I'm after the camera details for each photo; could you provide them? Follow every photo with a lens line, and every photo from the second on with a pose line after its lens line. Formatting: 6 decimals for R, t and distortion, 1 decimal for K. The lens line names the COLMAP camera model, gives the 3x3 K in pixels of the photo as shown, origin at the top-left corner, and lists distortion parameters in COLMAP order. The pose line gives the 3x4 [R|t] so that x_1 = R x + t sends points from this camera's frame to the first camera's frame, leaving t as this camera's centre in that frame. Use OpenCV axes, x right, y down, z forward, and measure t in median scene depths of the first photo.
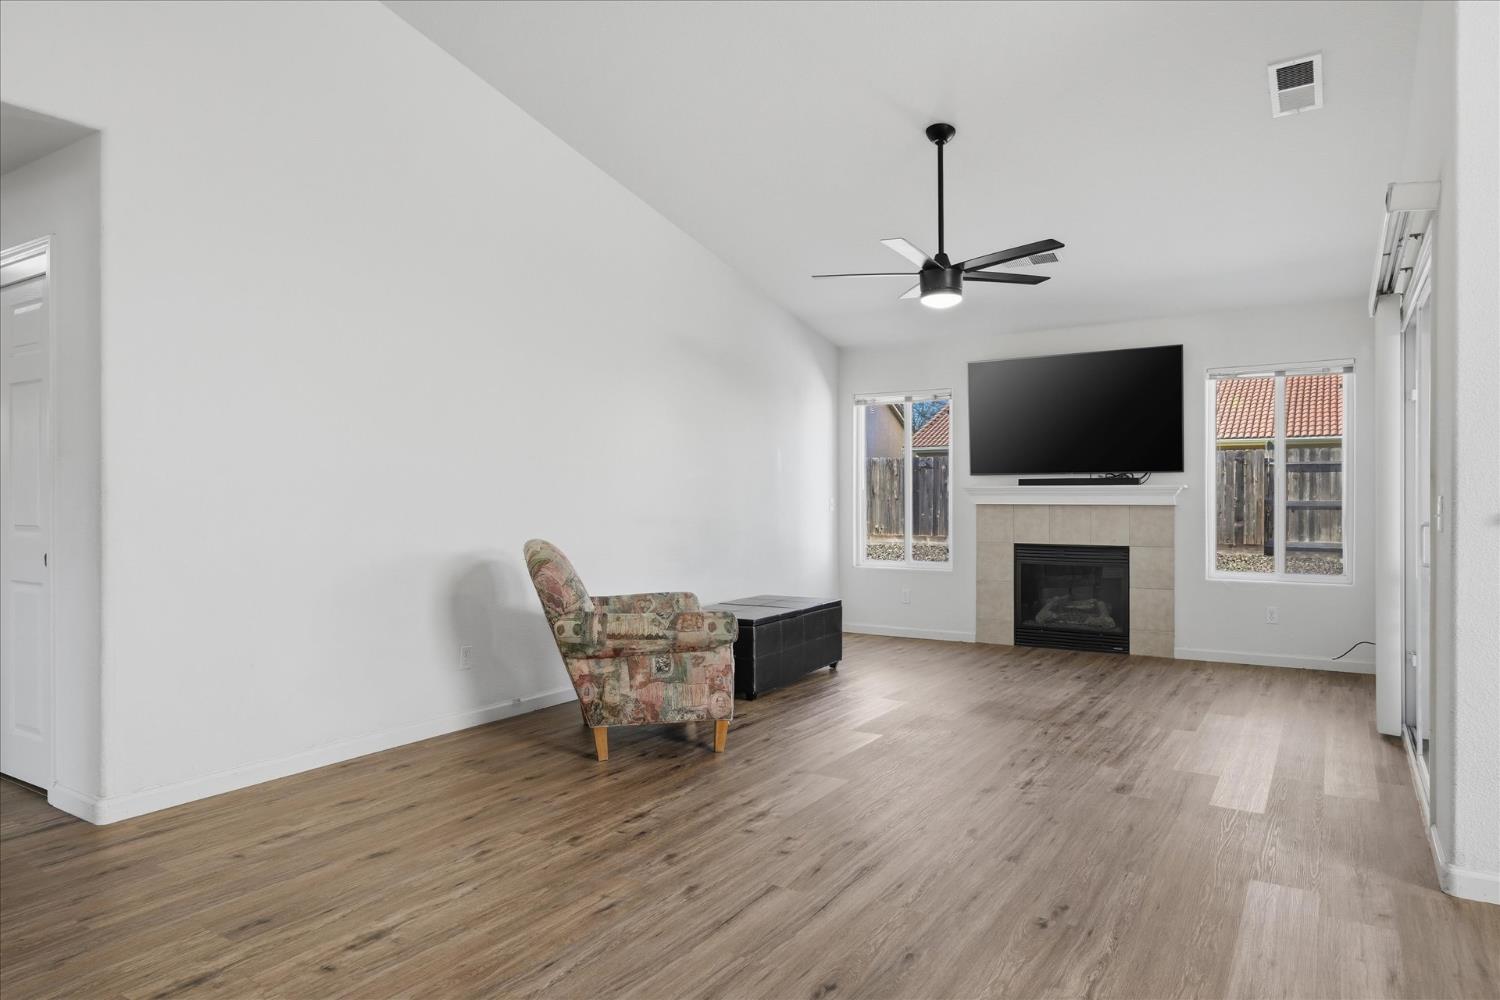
lens RADIAL K [[925.4, 0, 749.6], [0, 925.4, 482.8], [0, 0, 1]] dist [-0.000940, -0.000557]
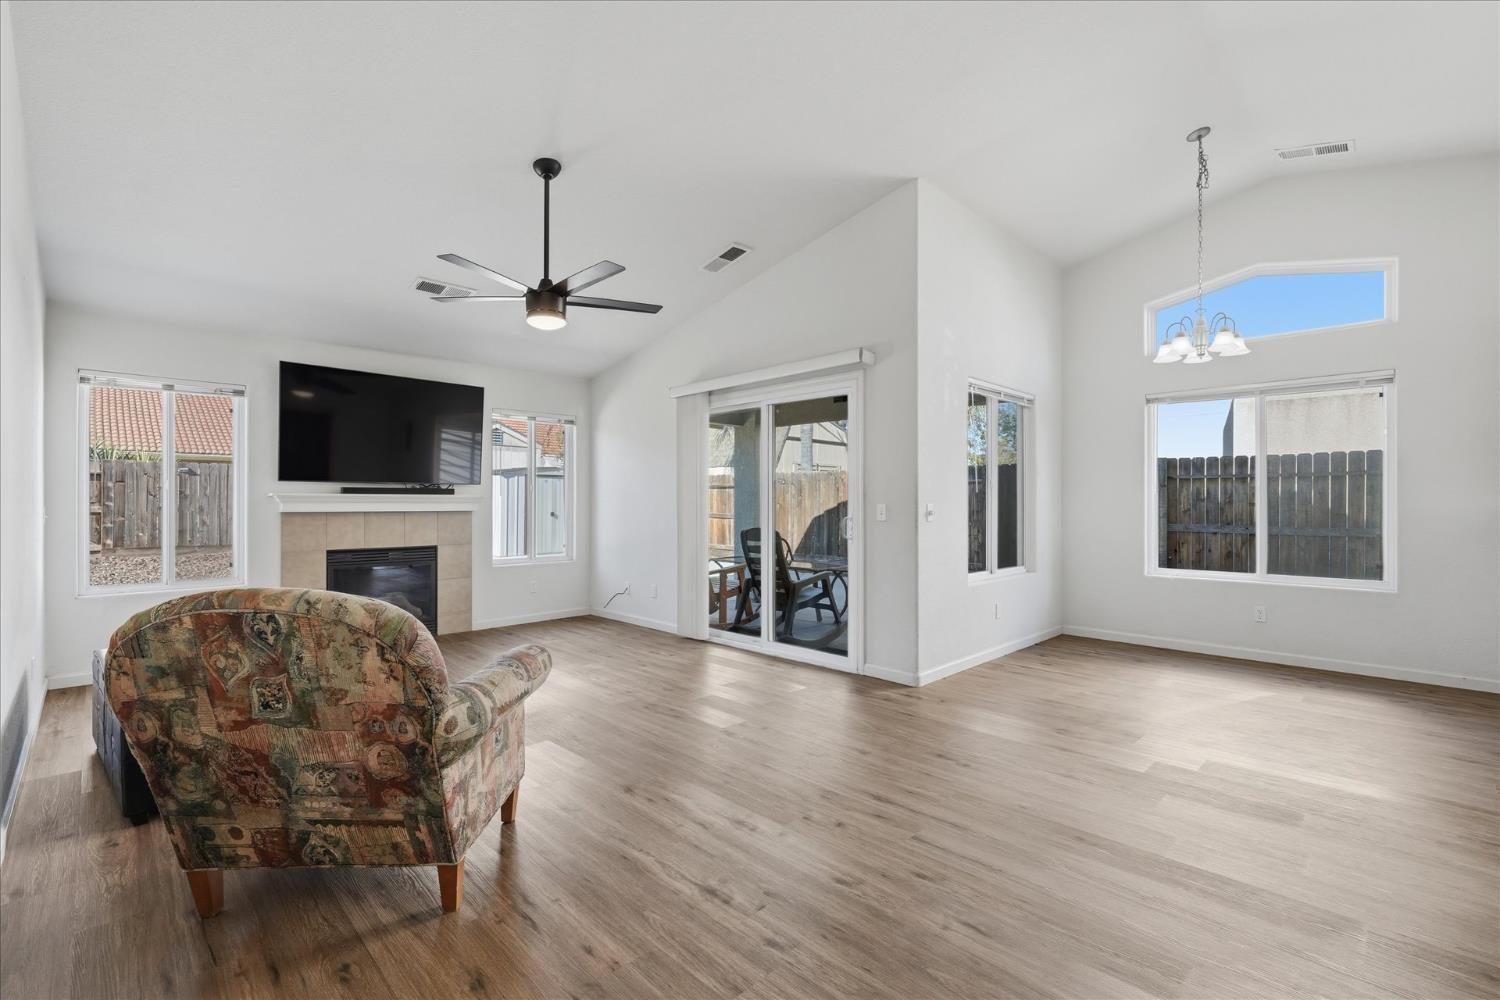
lens RADIAL K [[662.8, 0, 750.0], [0, 662.8, 500.0], [0, 0, 1]] dist [-0.011537, 0.000166]
pose [[0.221568, 0.006259, 0.975125, -0.347044], [-0.016354, 0.999863, -0.002702, 0.005265], [-0.975008, -0.015349, 0.221640, 0.423136]]
